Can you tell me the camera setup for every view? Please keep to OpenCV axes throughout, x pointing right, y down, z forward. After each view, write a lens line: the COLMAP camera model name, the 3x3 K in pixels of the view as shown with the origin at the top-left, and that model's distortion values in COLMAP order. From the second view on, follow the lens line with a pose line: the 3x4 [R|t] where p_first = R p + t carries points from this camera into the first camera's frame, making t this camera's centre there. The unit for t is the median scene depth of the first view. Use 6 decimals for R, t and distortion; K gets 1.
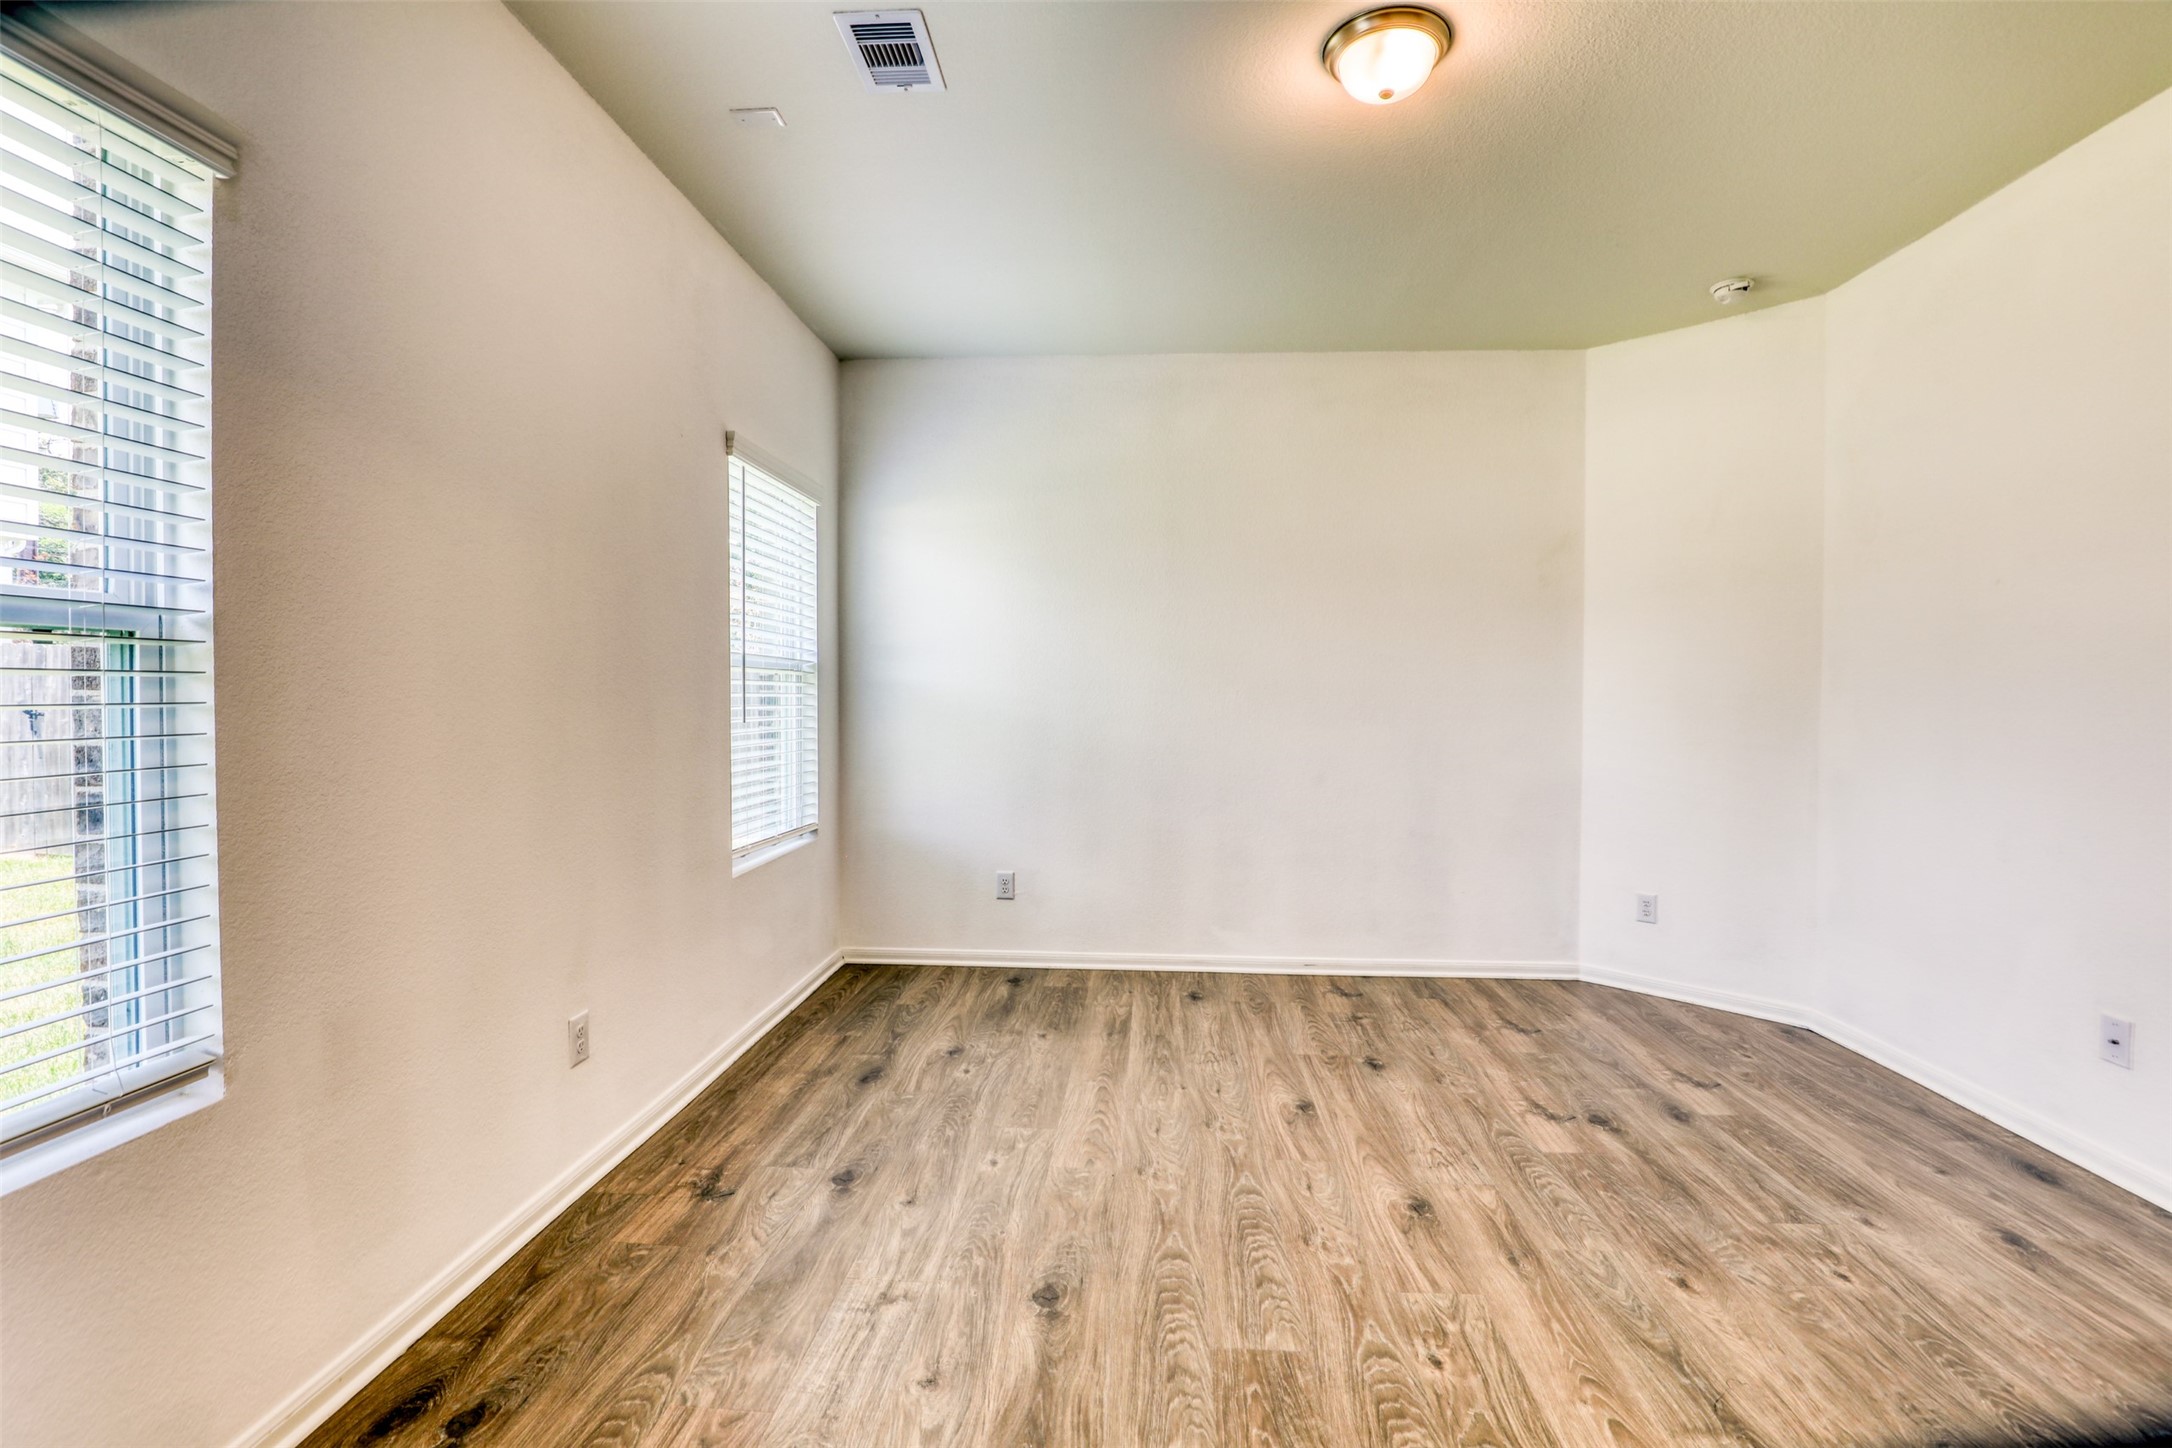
lens RADIAL K [[993.0, 0, 1073.7], [0, 993.0, 729.3], [0, 0, 1]] dist [-0.037327, 0.007930]
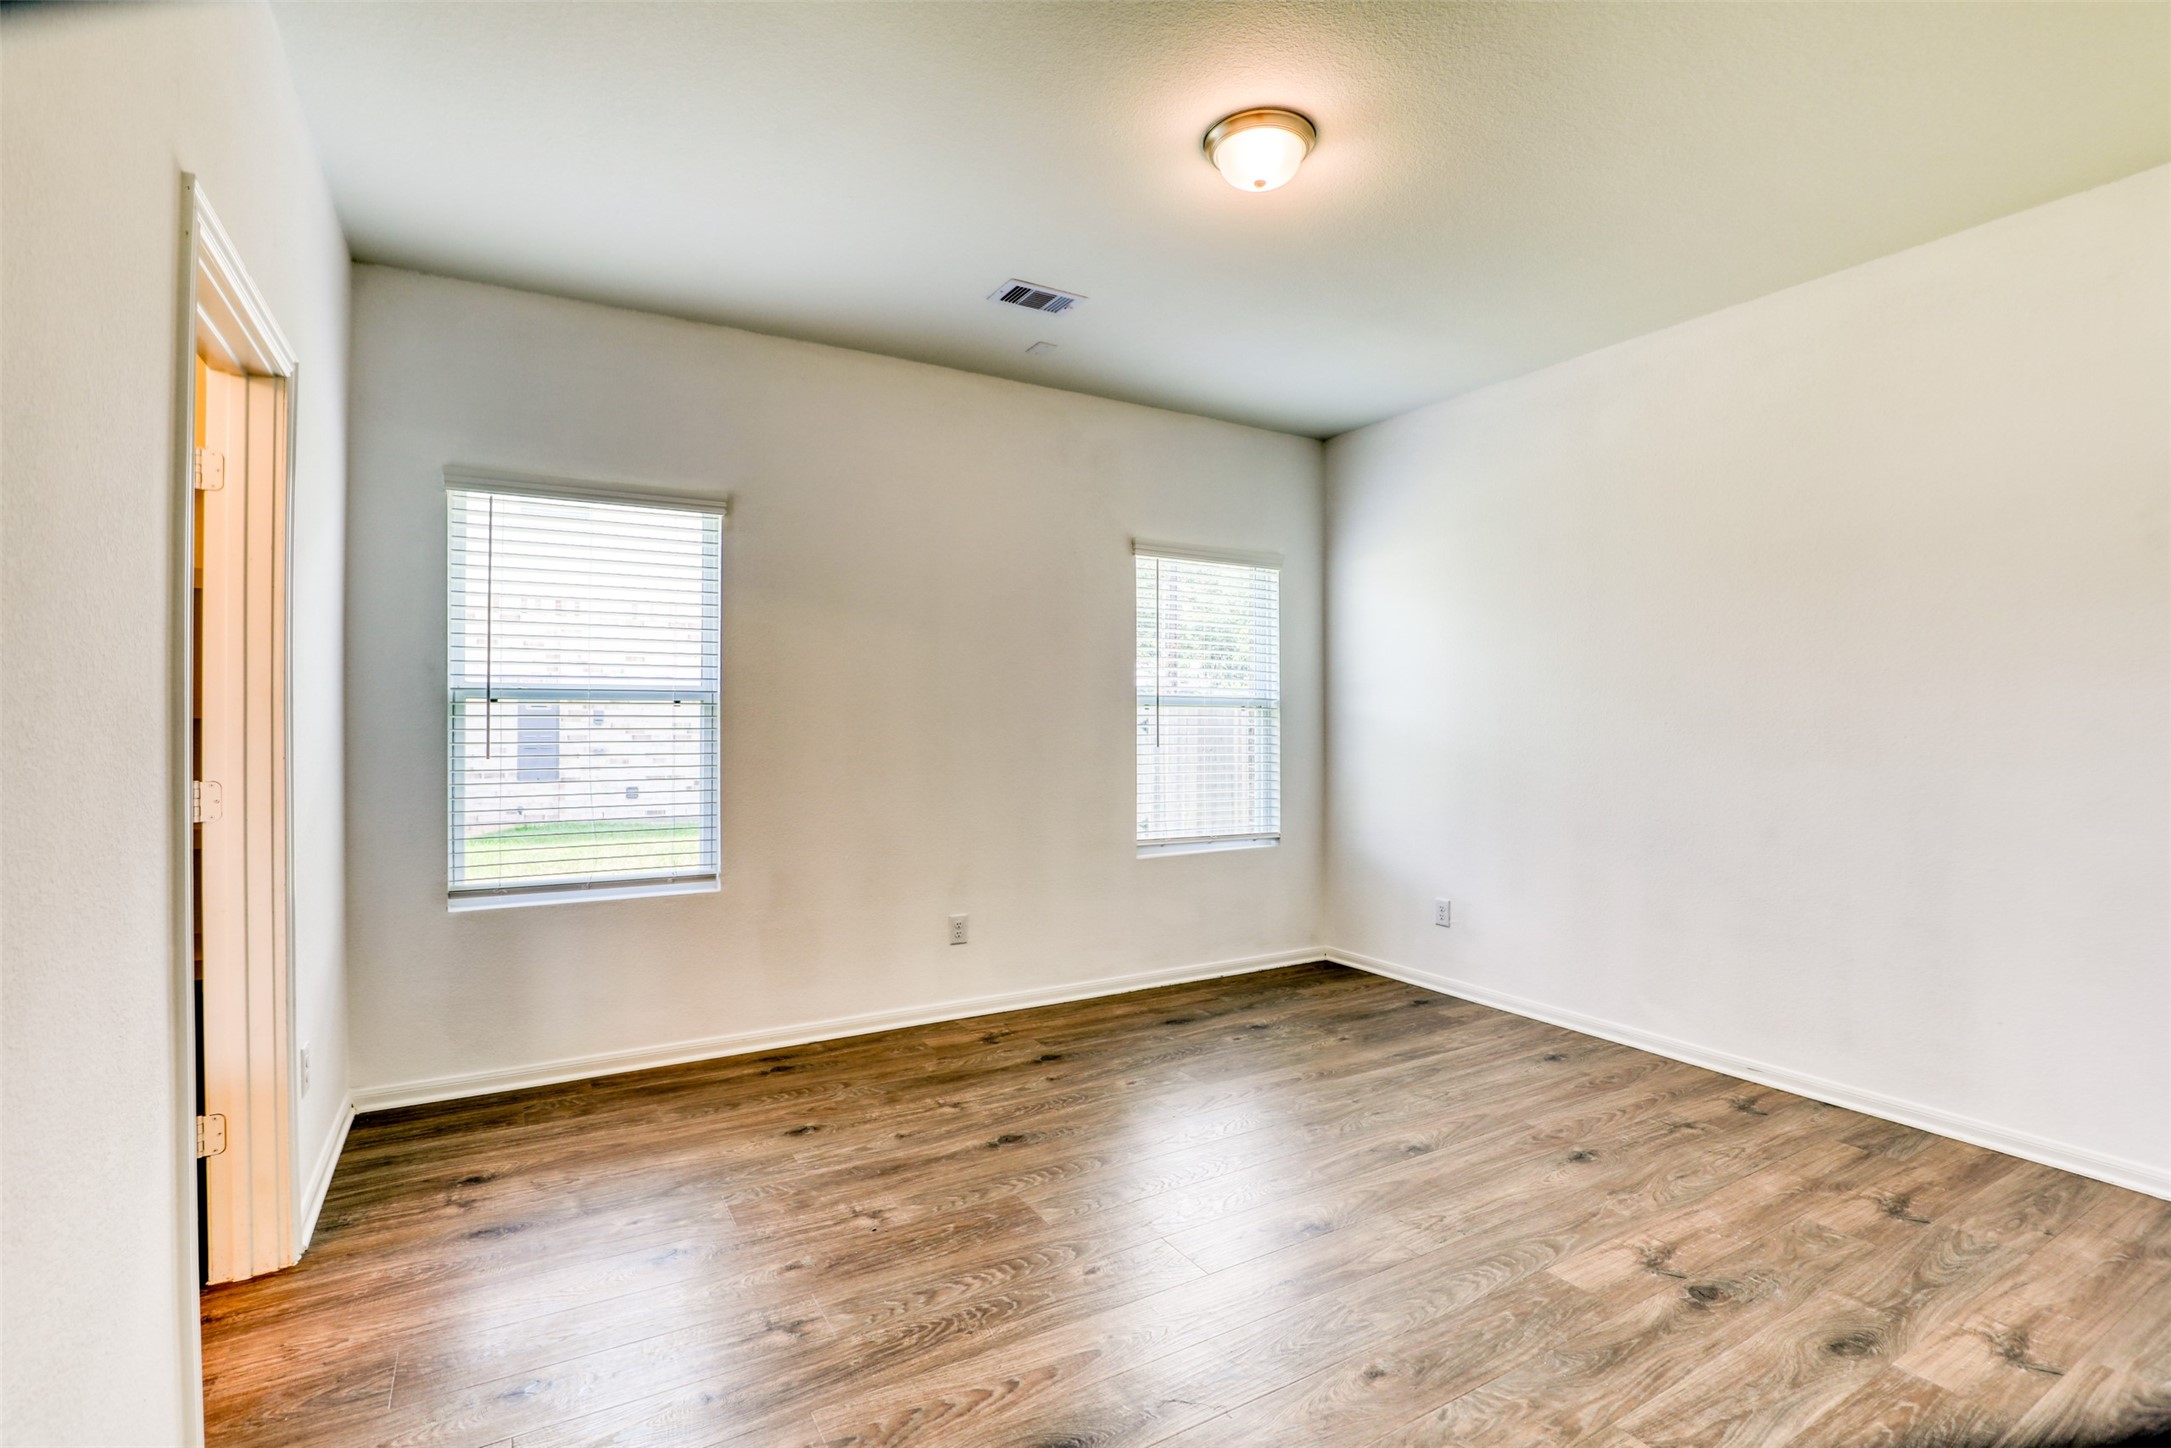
lens RADIAL K [[992.5, 0, 1080.0], [0, 992.5, 726.3], [0, 0, 1]] dist [-0.037327, 0.007930]
pose [[0.562006, -0.001984, -0.827131, 0.731006], [-0.029342, 0.999320, -0.022333, -0.000522], [0.826613, 0.036821, 0.561565, 0.146508]]
